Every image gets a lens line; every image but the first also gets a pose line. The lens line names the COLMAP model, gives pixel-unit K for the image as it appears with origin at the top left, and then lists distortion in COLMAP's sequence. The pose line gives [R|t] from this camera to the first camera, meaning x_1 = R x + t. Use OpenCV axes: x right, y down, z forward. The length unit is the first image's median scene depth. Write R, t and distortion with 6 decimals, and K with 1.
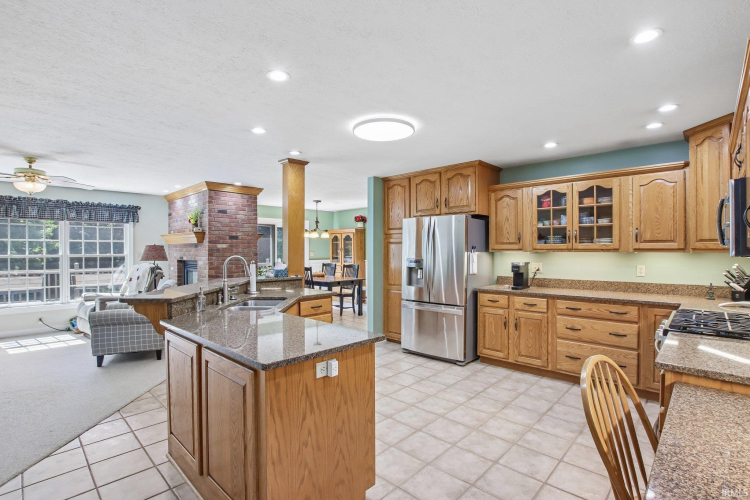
lens RADIAL K [[356.2, 0, 376.7], [0, 356.2, 250.8], [0, 0, 1]] dist [-0.015166, 0.000081]
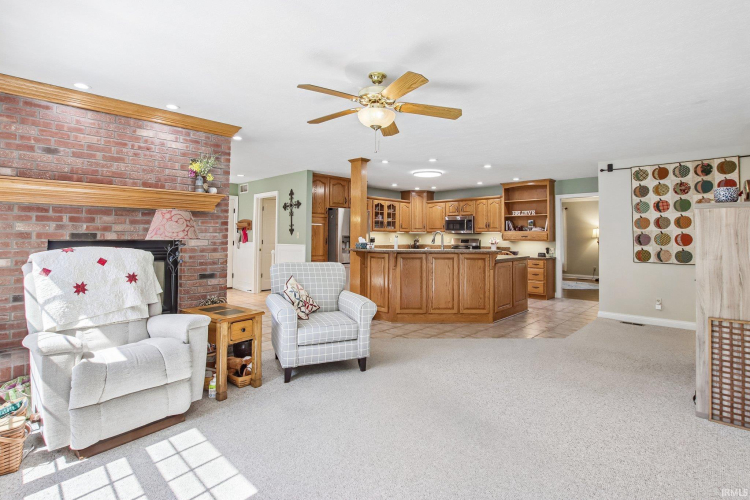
lens RADIAL K [[356.2, 0, 376.2], [0, 356.2, 248.7], [0, 0, 1]] dist [-0.015166, 0.000081]
pose [[0.011032, -0.032715, 0.999404, -2.204560], [-0.003692, 0.999457, 0.032757, 0.043547], [-0.999932, -0.004052, 0.010905, 1.336822]]
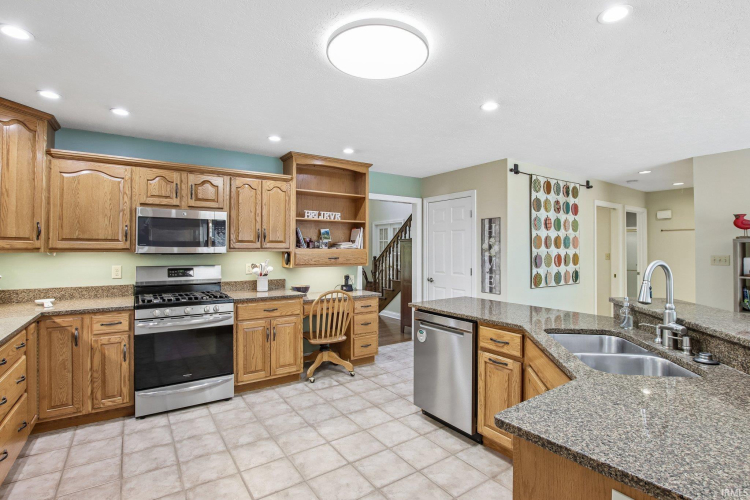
lens RADIAL K [[356.2, 0, 377.1], [0, 356.2, 246.2], [0, 0, 1]] dist [-0.015166, 0.000081]
pose [[-0.978570, 0.001569, 0.205909, -0.106704], [0.000775, 0.999992, -0.003935, -0.006923], [-0.205914, -0.003691, -0.978563, 1.641004]]
